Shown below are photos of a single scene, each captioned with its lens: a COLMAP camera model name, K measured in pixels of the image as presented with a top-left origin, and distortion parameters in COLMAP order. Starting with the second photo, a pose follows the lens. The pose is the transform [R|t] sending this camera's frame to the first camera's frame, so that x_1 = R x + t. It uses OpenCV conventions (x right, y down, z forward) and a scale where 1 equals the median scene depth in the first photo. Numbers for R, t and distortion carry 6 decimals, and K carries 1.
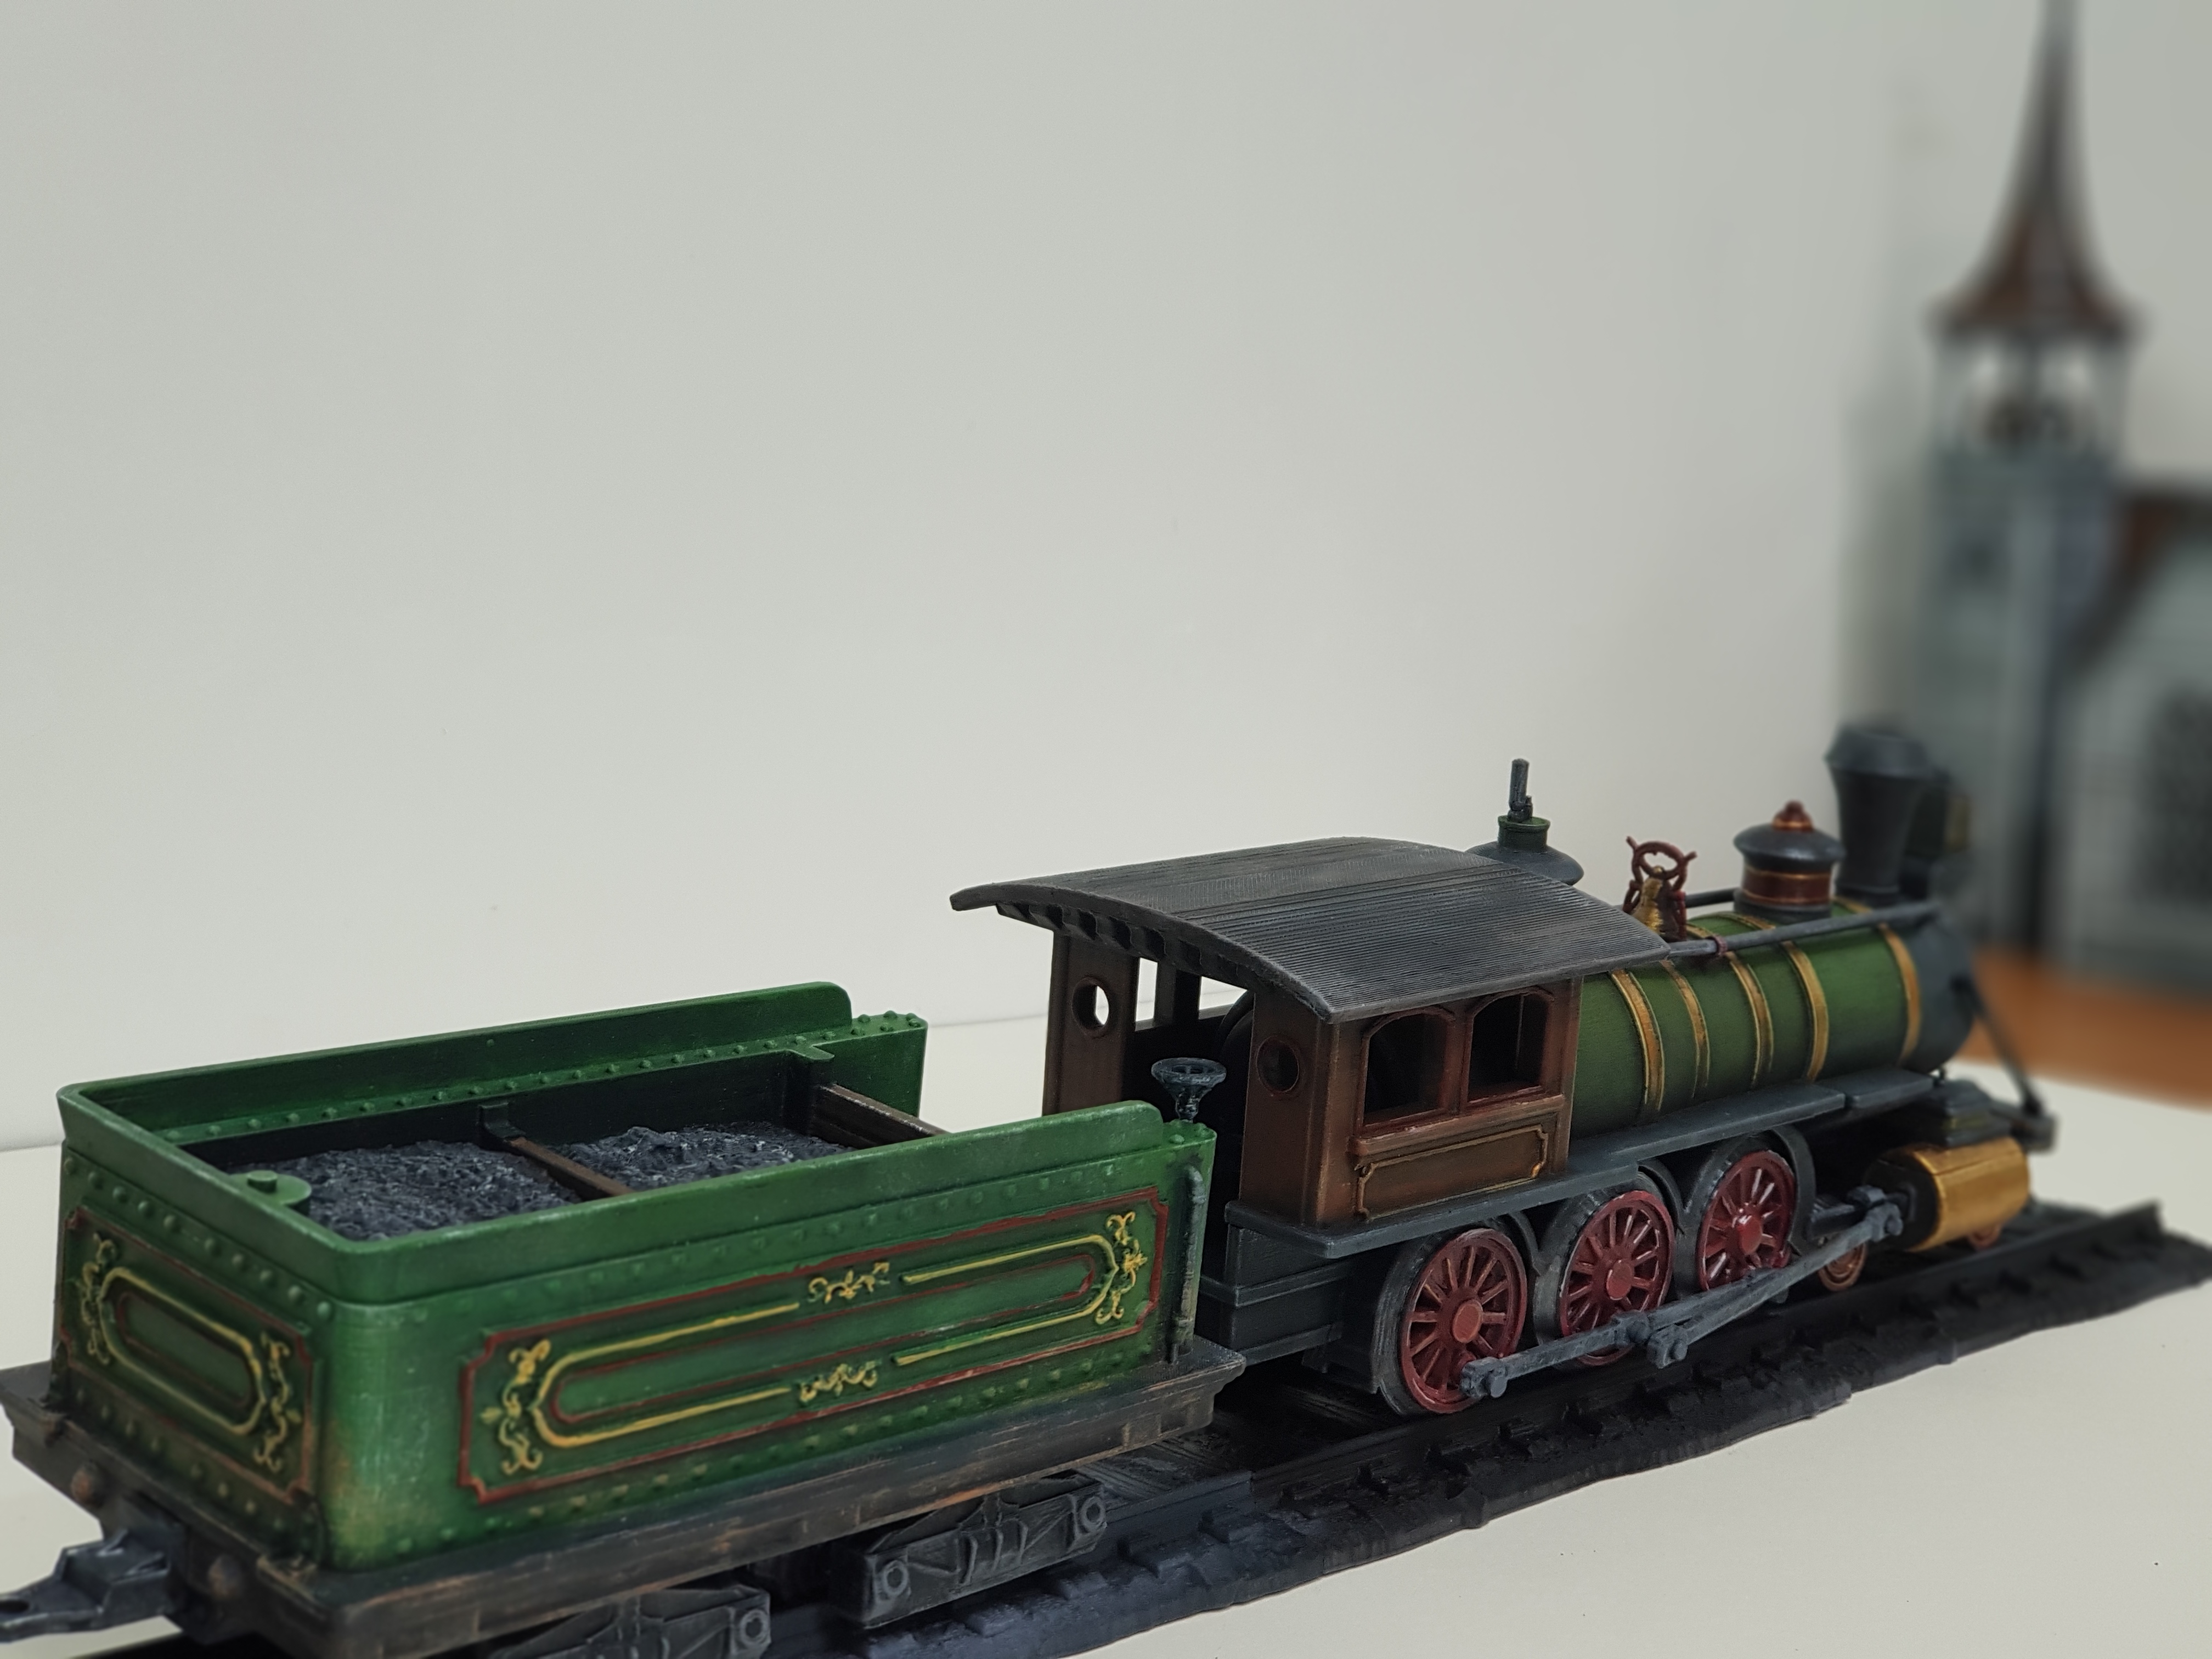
lens RADIAL K [[3310.5, 0, 1117.8], [0, 3310.5, 830.0], [0, 0, 1]] dist [0.091334, 0.000000]
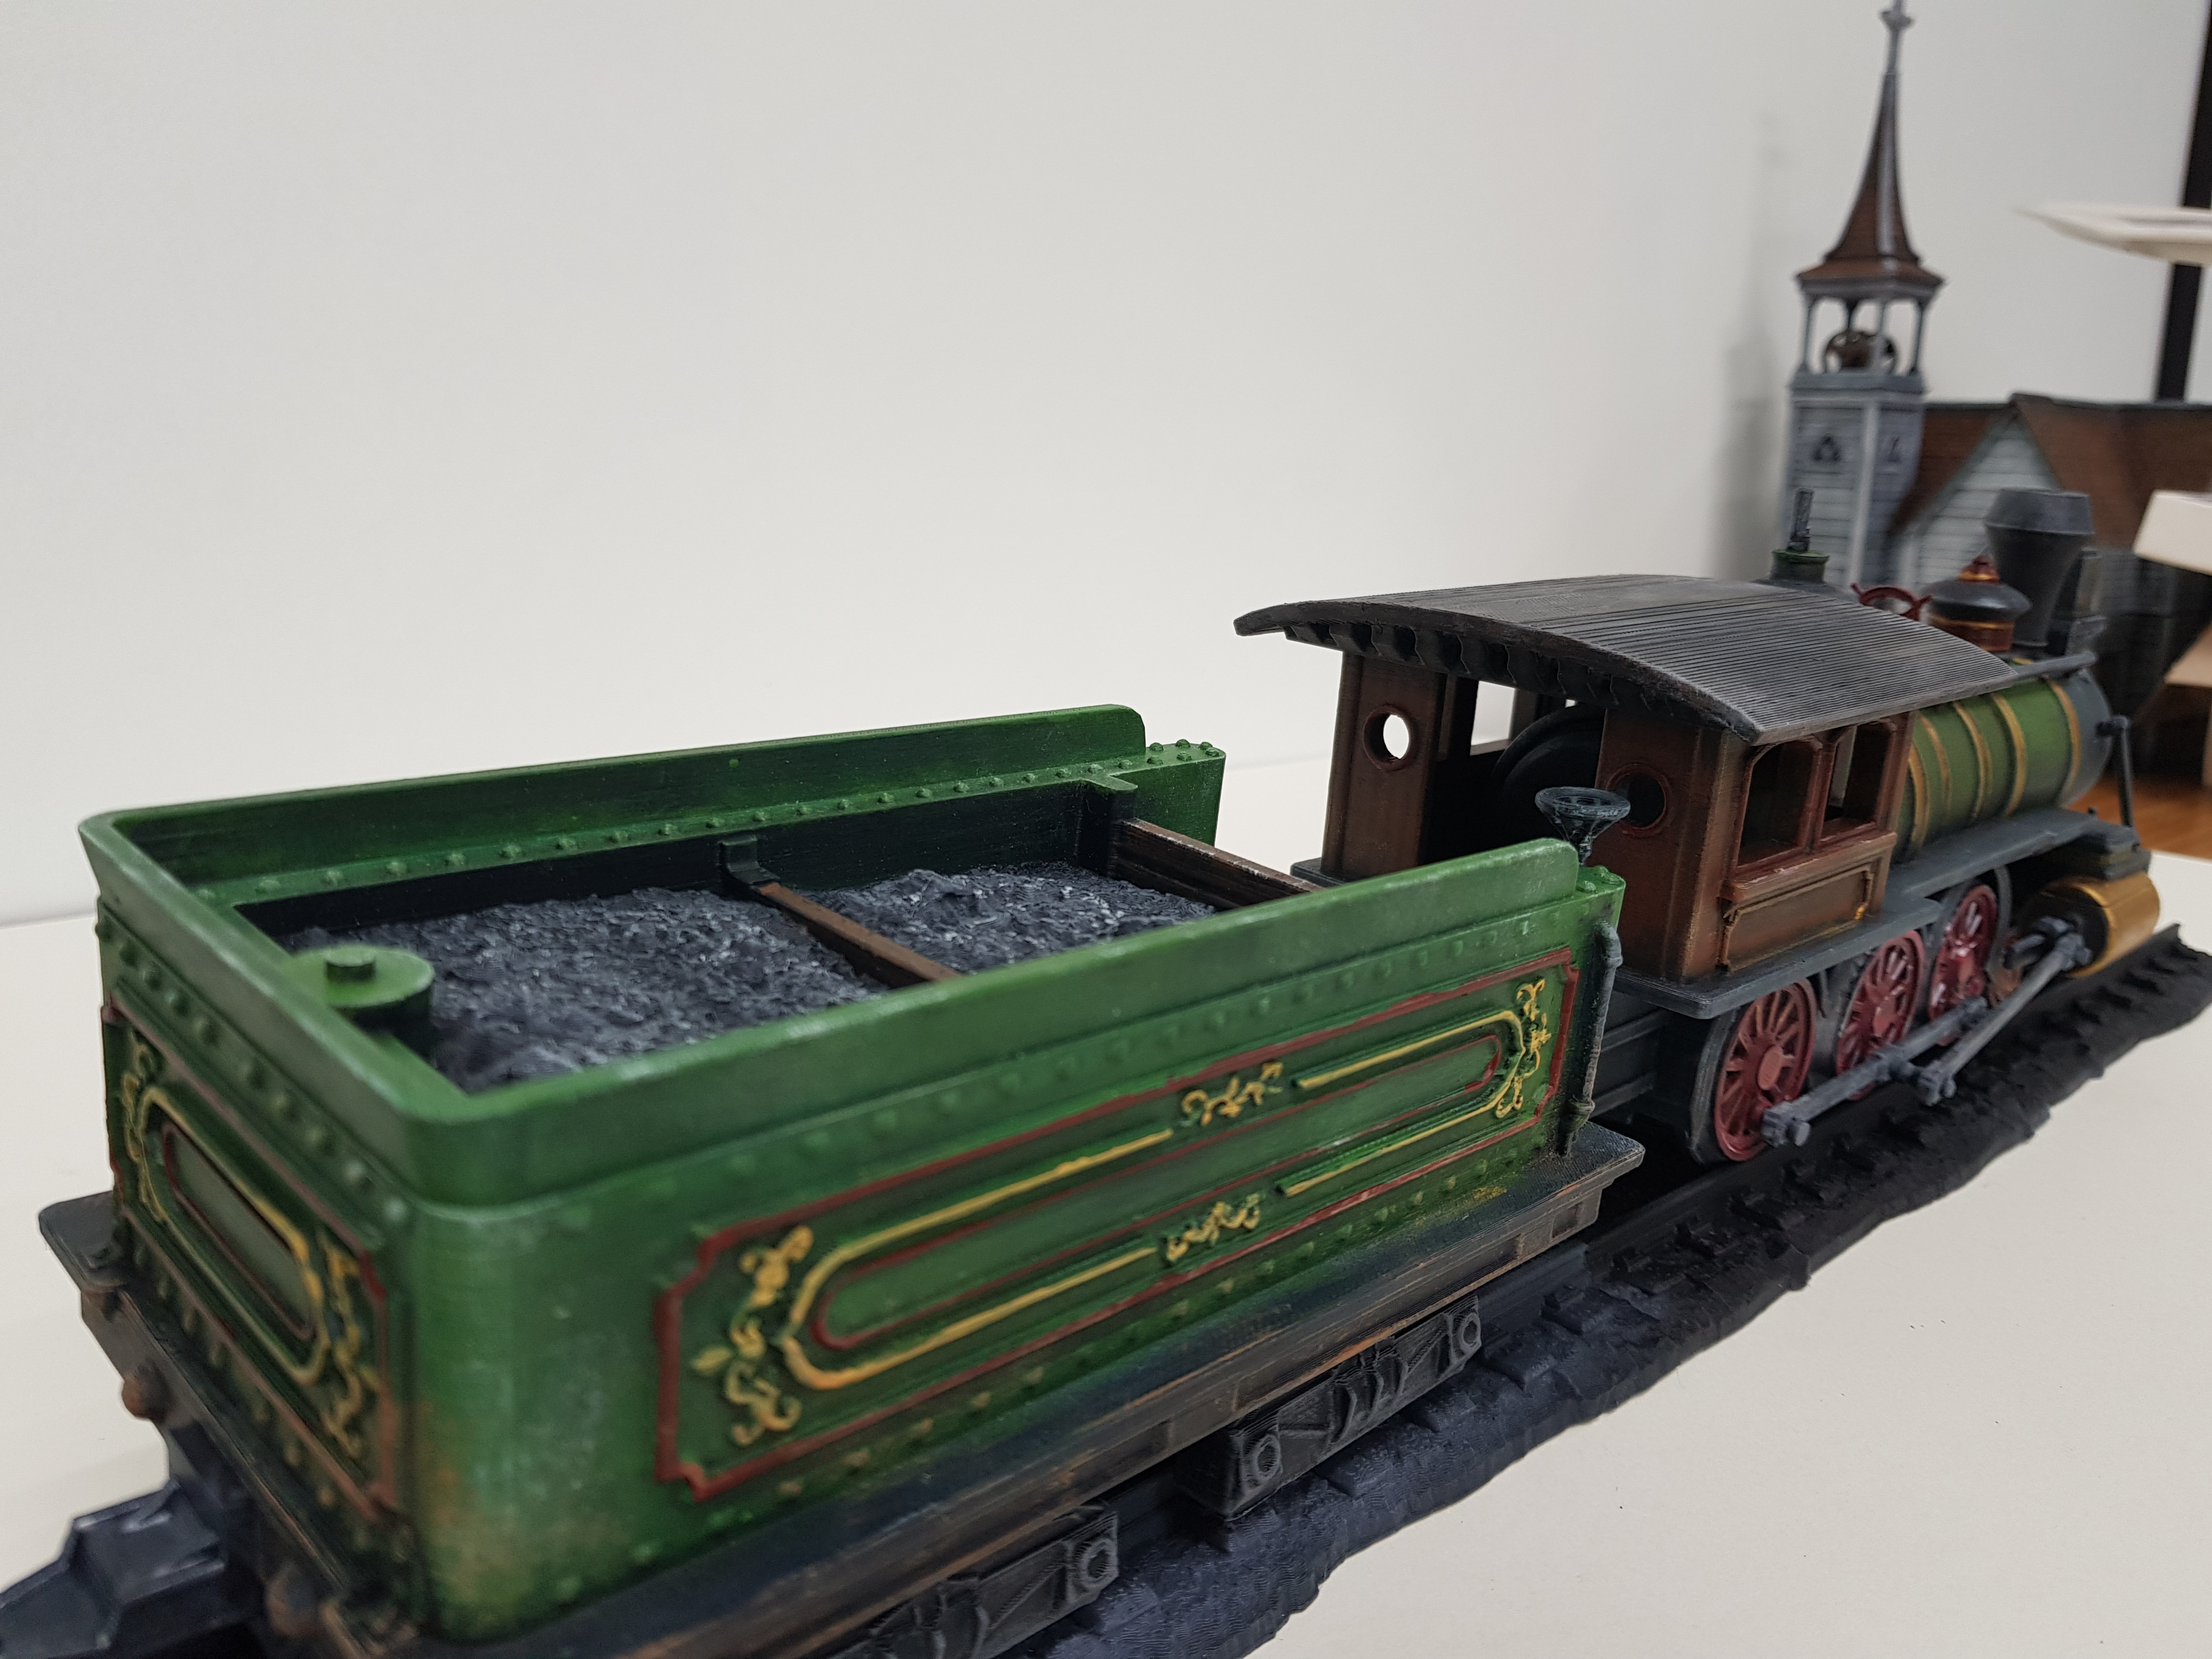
lens RADIAL K [[1785.1, 0, 1101.1], [0, 1785.1, 830.2], [0, 0, 1]] dist [0.053669, -0.042392]
pose [[0.999905, 0.001100, -0.013763, -0.095969], [-0.000024, 0.996956, 0.077970, 0.046988], [0.013807, -0.077962, 0.996861, 0.577793]]
